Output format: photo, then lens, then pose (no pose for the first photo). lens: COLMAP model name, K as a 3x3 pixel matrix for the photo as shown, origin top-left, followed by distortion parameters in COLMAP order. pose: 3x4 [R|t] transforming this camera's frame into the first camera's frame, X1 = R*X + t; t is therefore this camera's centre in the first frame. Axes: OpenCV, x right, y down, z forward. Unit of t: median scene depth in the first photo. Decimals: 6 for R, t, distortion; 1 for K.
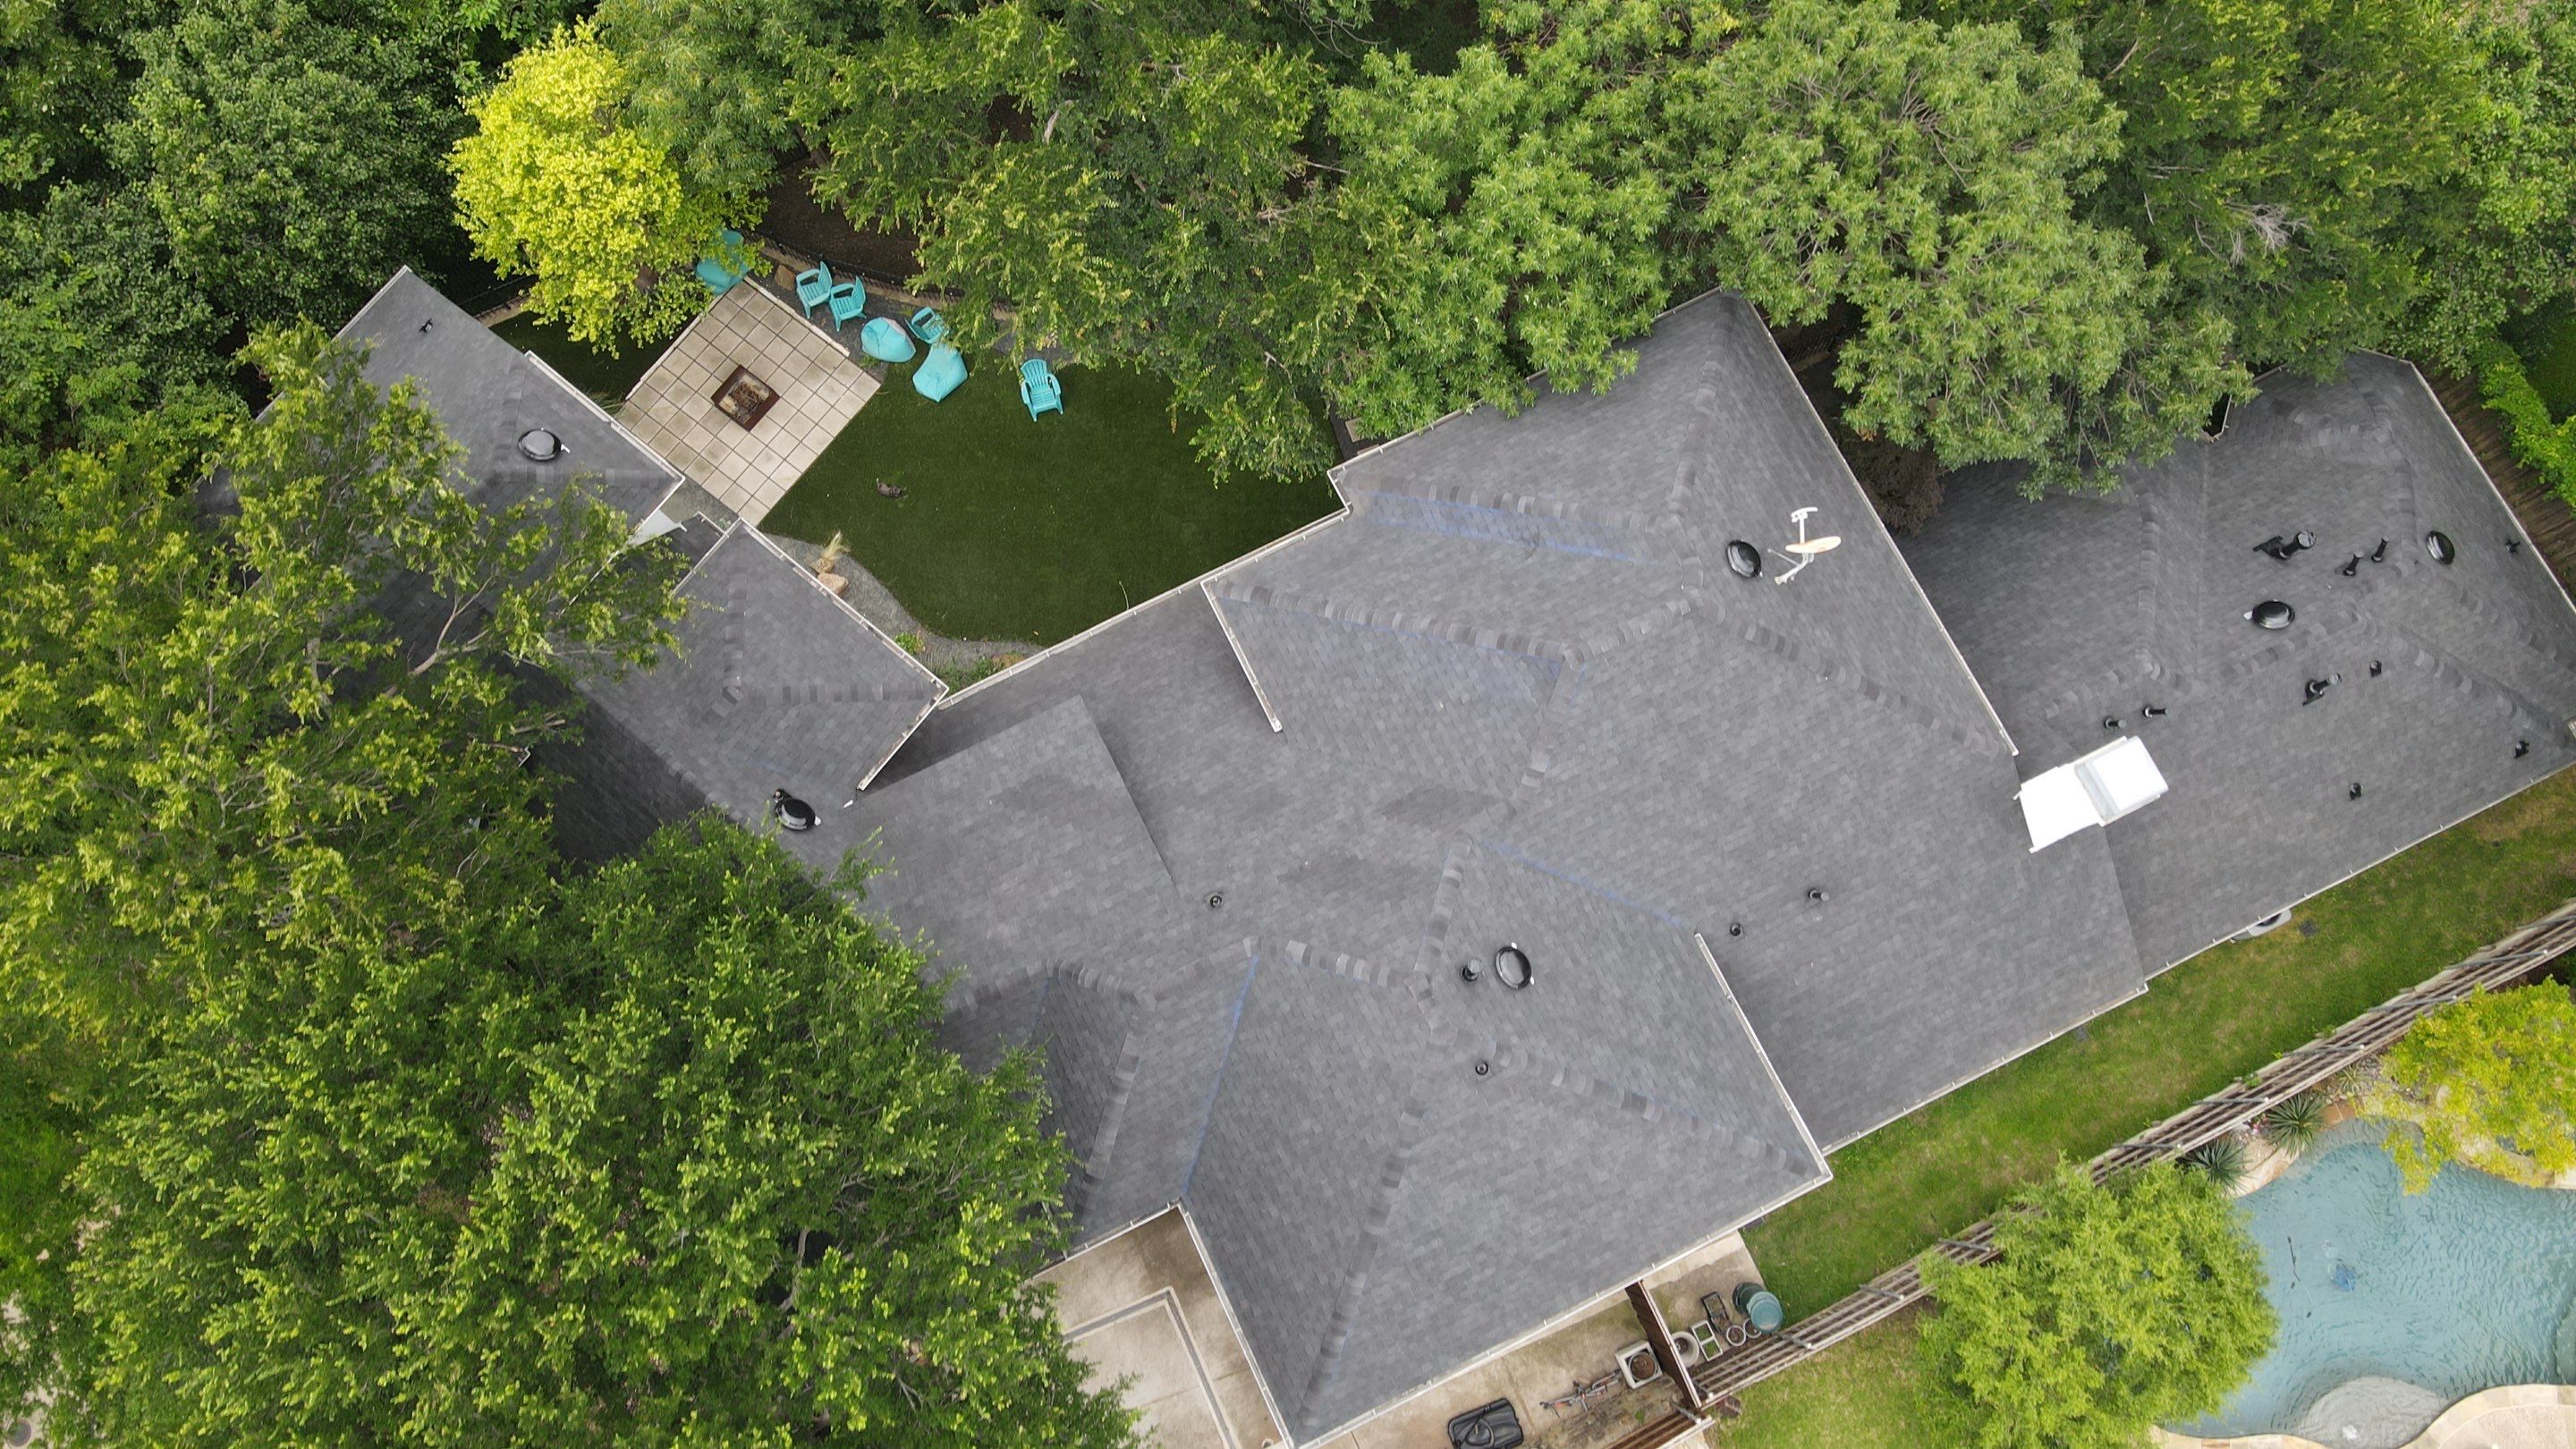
lens RADIAL K [[1863.5, 0, 1276.7], [0, 1863.5, 732.6], [0, 0, 1]] dist [0.003312, 0.011537]
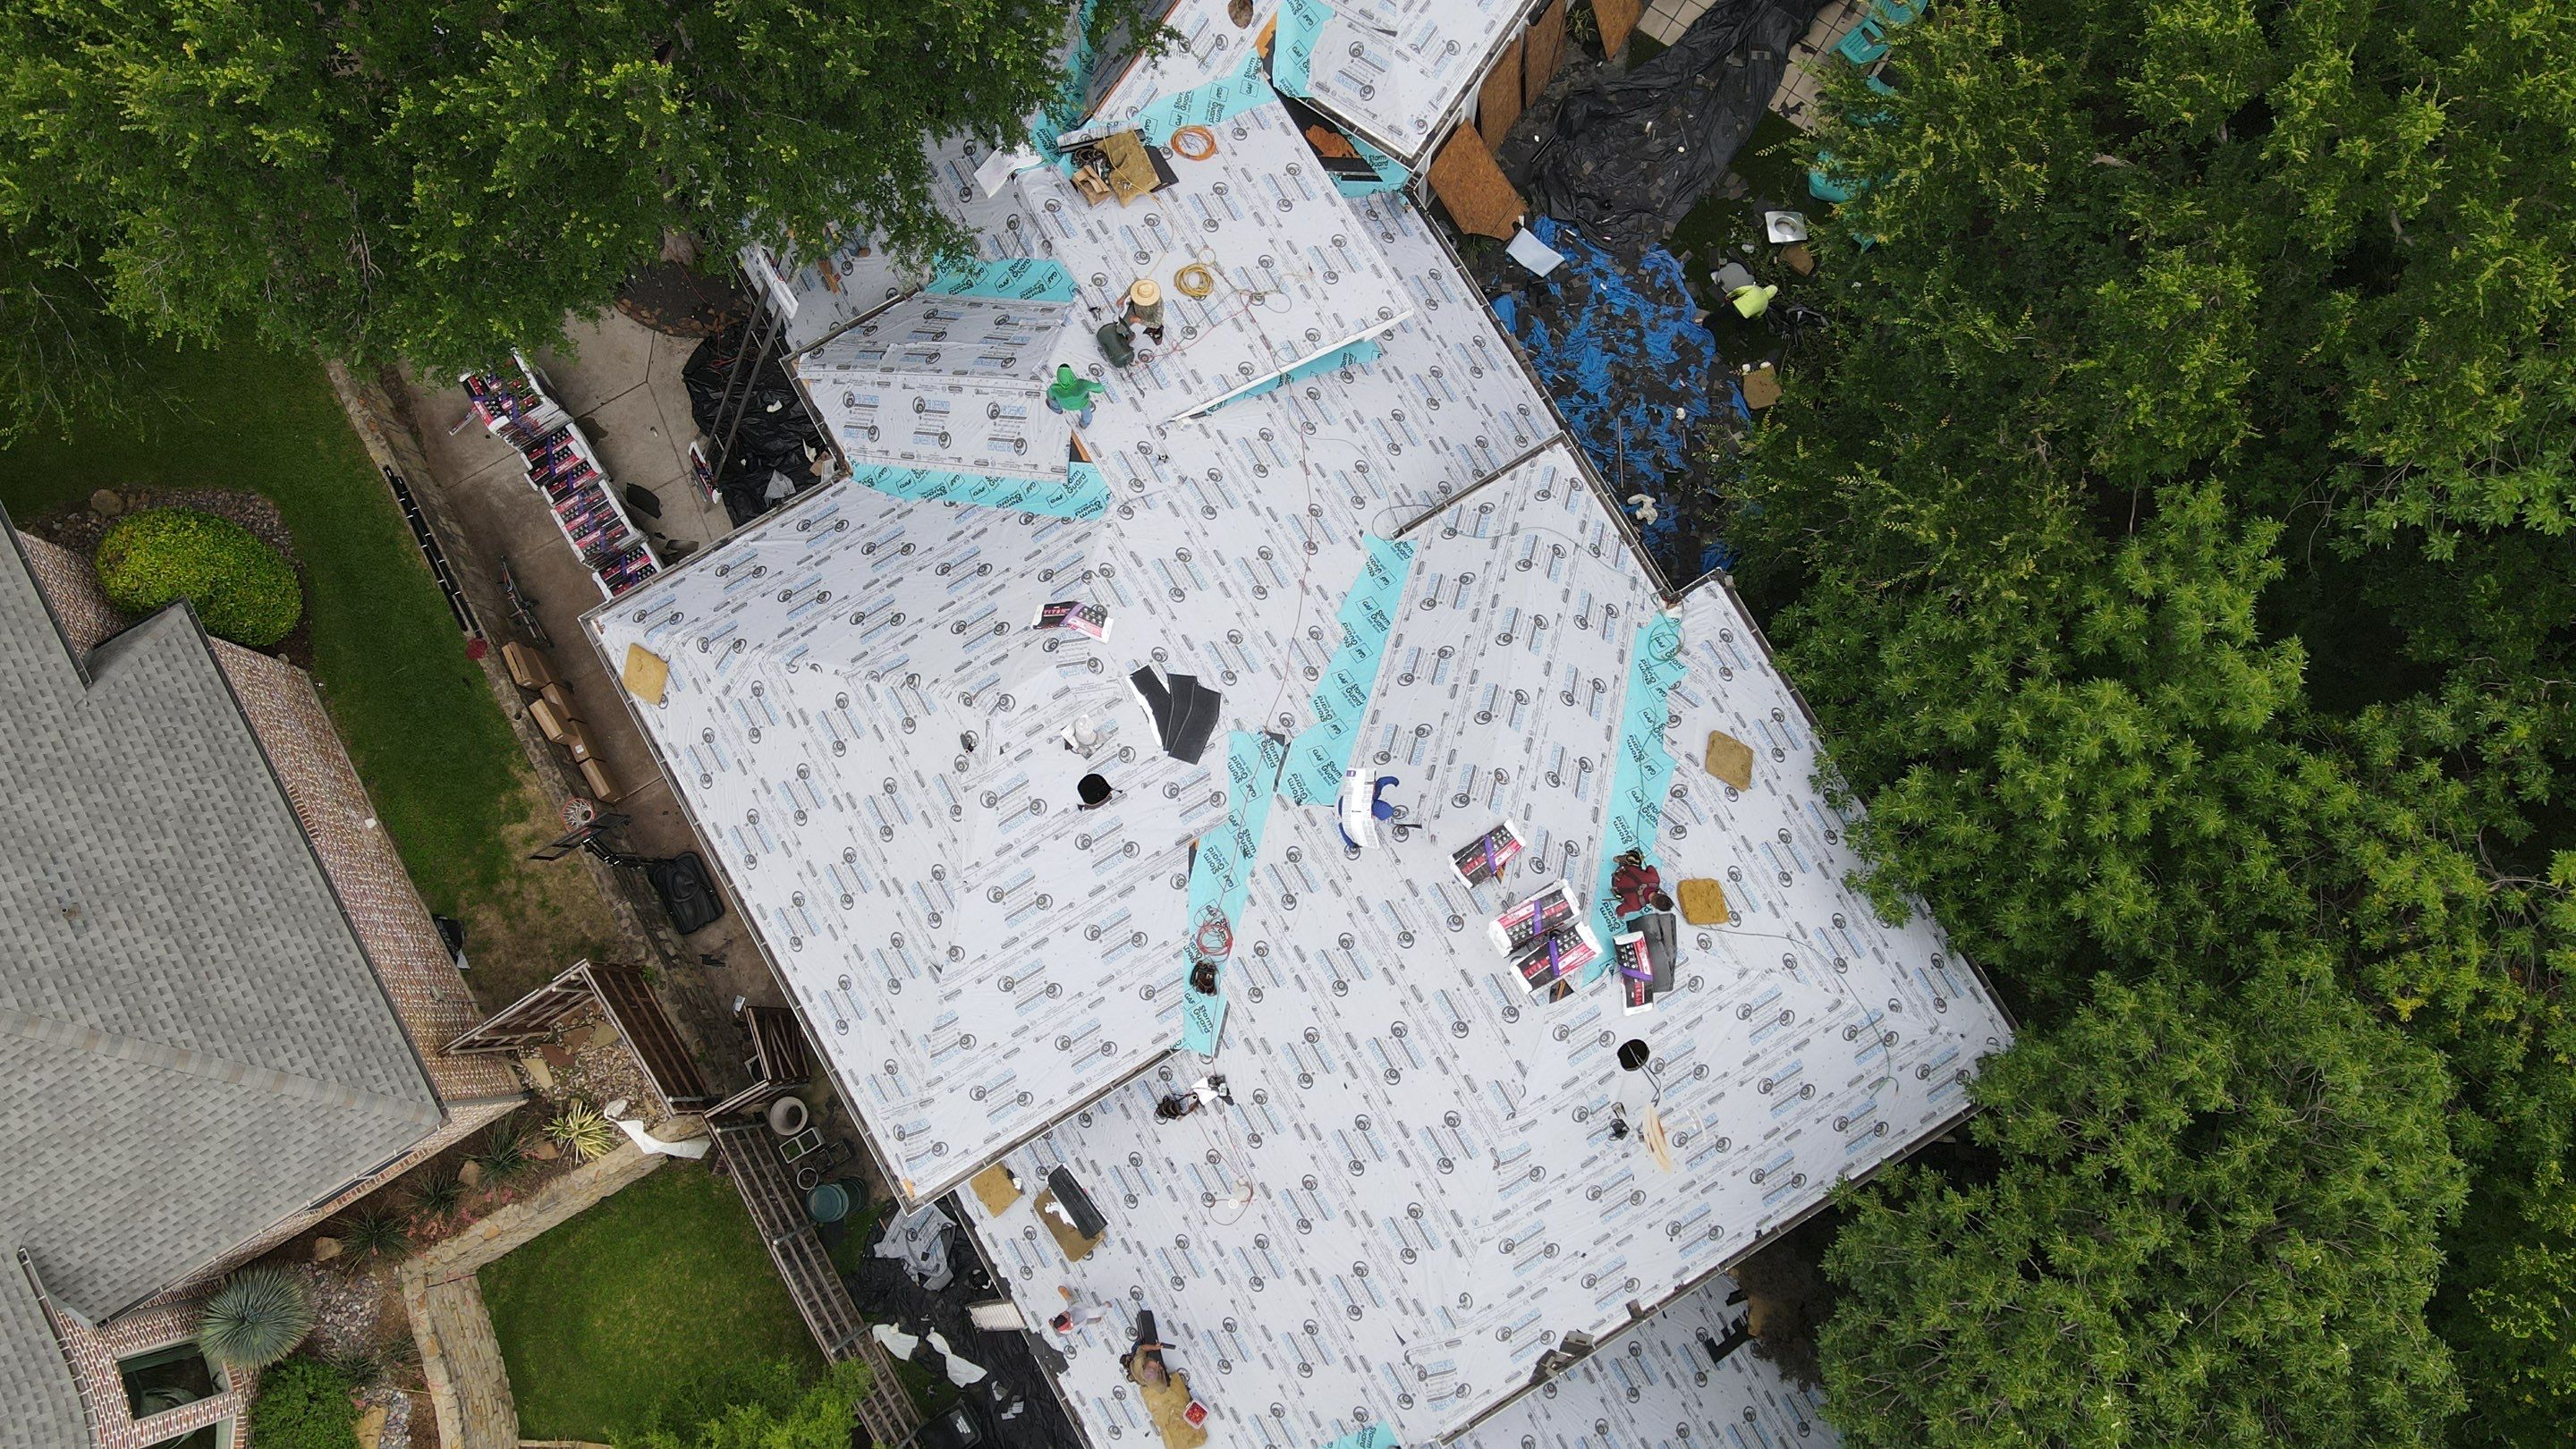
lens RADIAL K [[1863.5, 0, 1276.7], [0, 1863.5, 732.6], [0, 0, 1]] dist [0.003312, 0.011537]
pose [[0.078731, 0.987343, -0.137677, 0.204740], [-0.973182, 0.106066, 0.204126, -0.115259], [0.216145, 0.117914, 0.969215, 0.187292]]
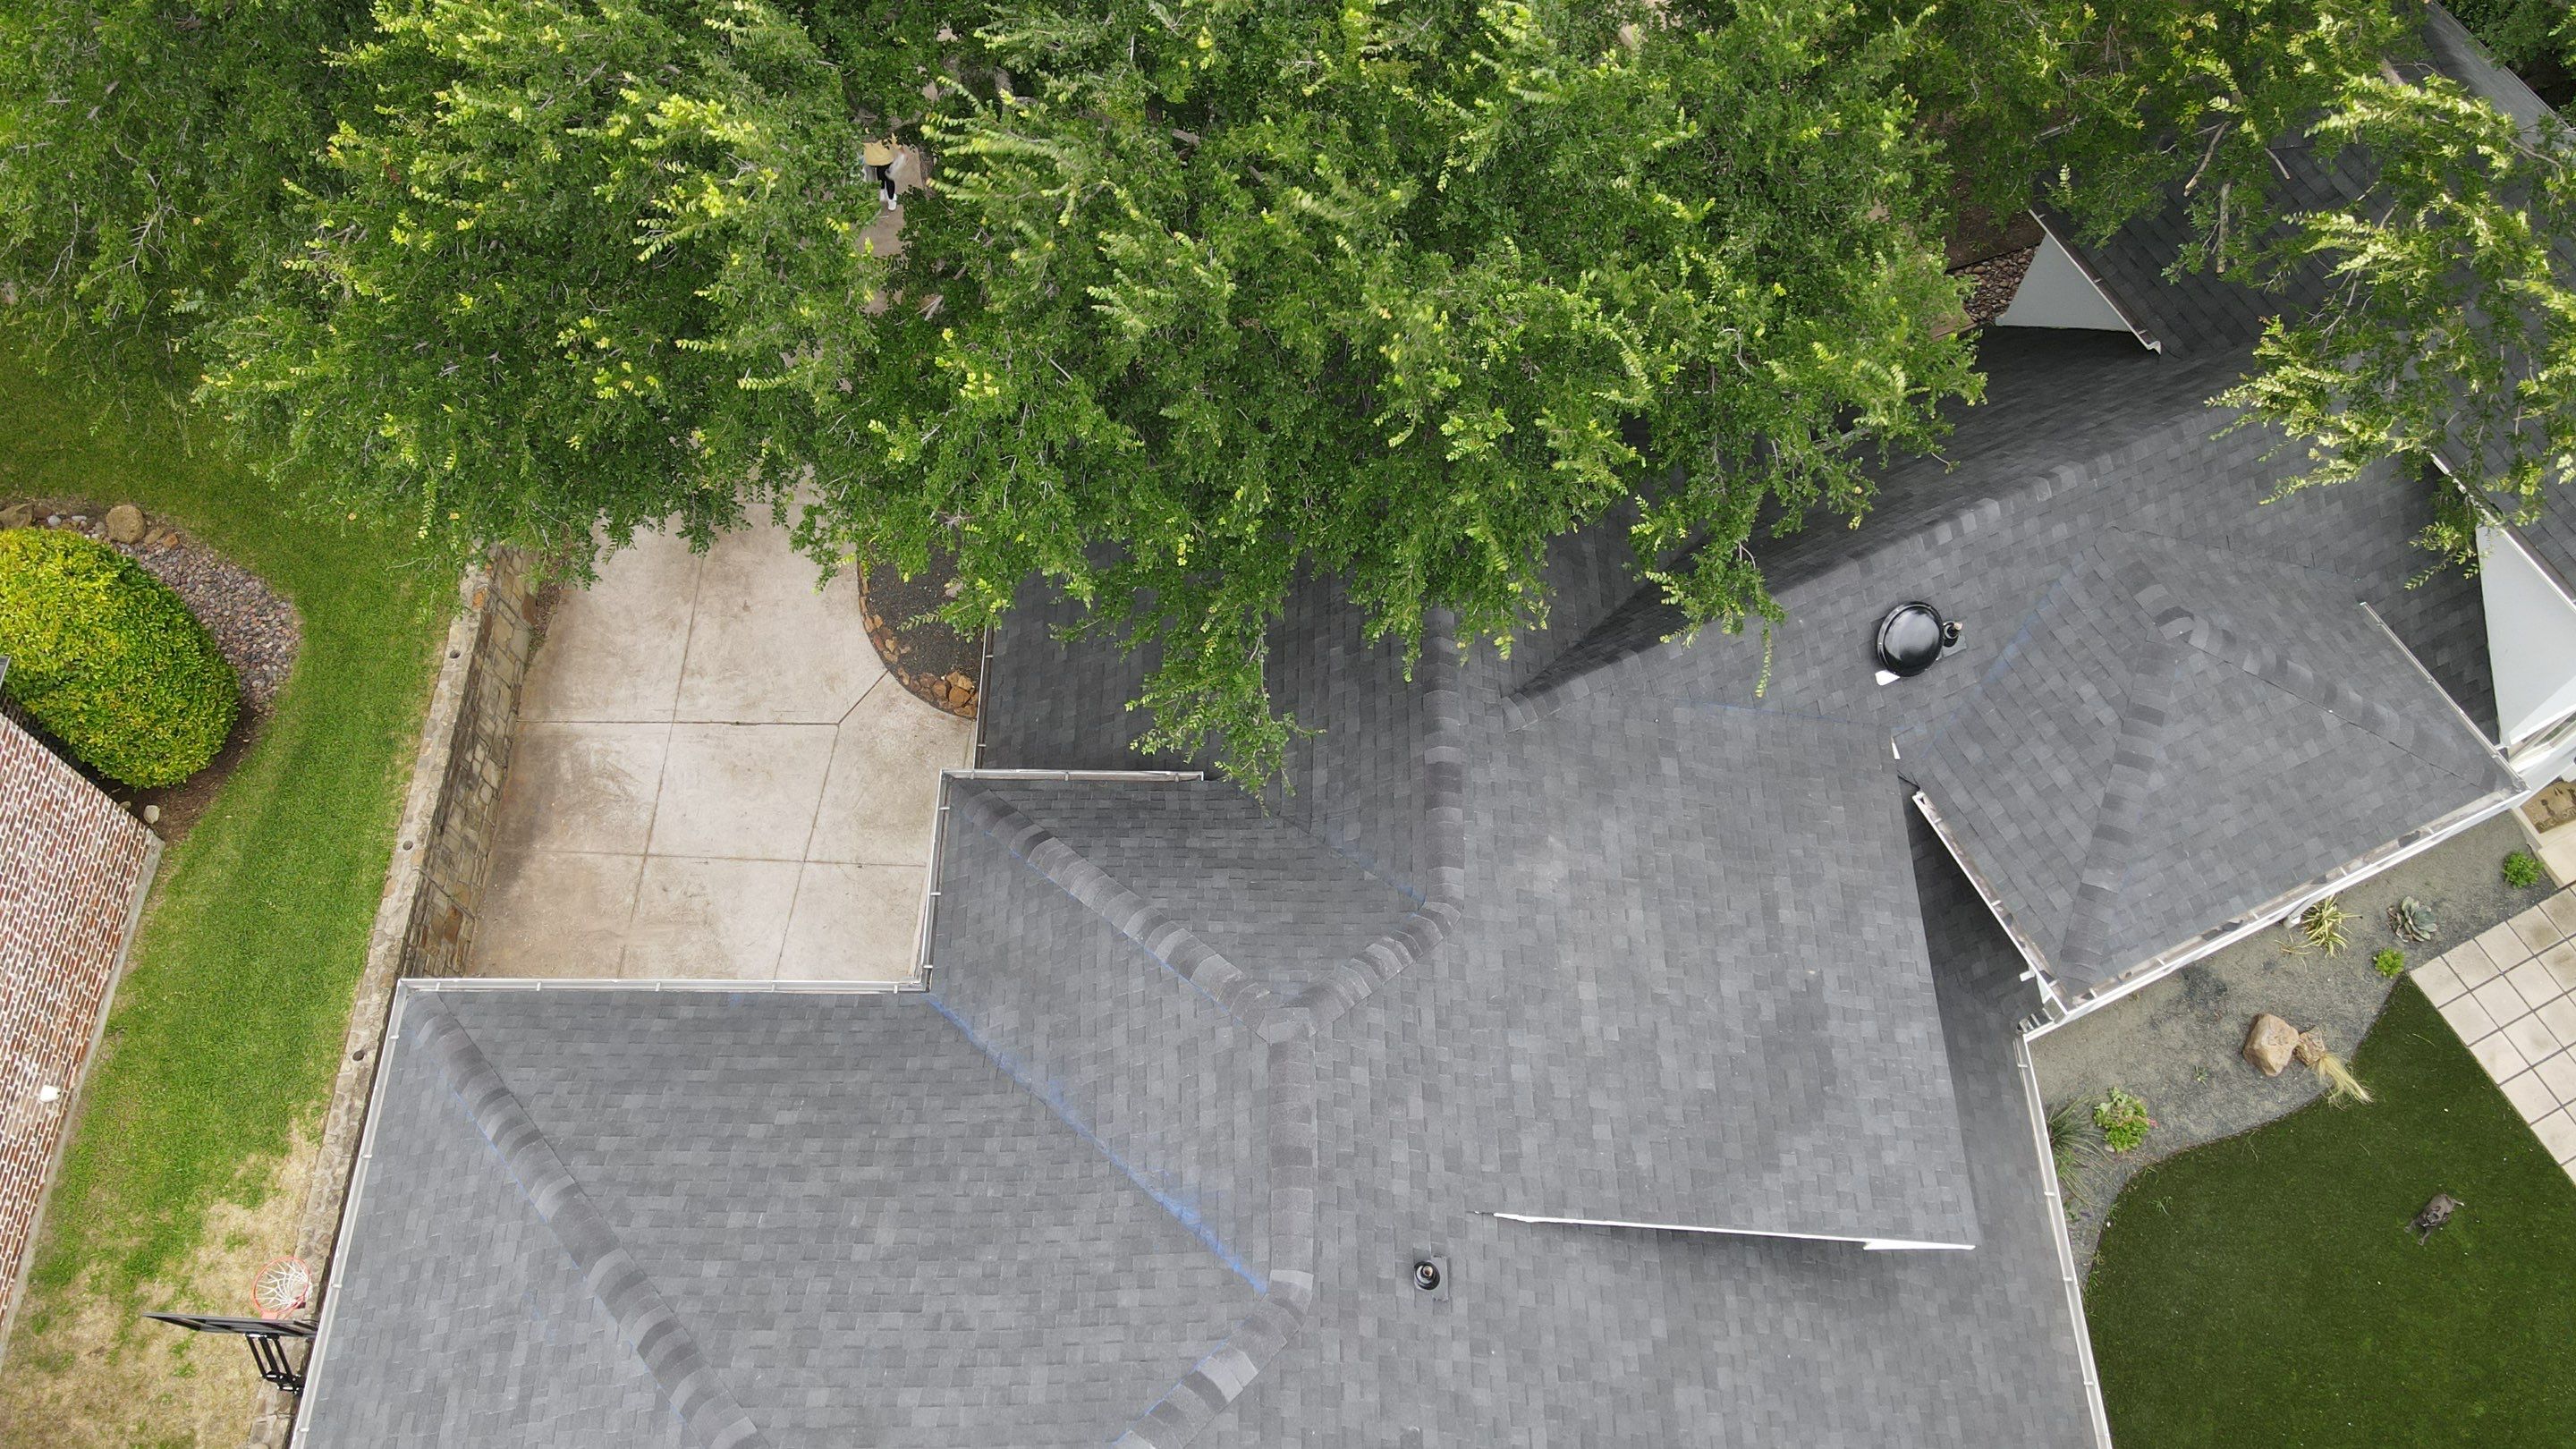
lens RADIAL K [[1897.0, 0, 1283.3], [0, 1897.0, 727.6], [0, 0, 1]] dist [0.013225, -0.000369]
pose [[-0.436483, 0.804634, -0.402550, 0.055434], [-0.878593, -0.284820, 0.383343, -0.013419], [0.193796, 0.521001, 0.831265, 0.535276]]
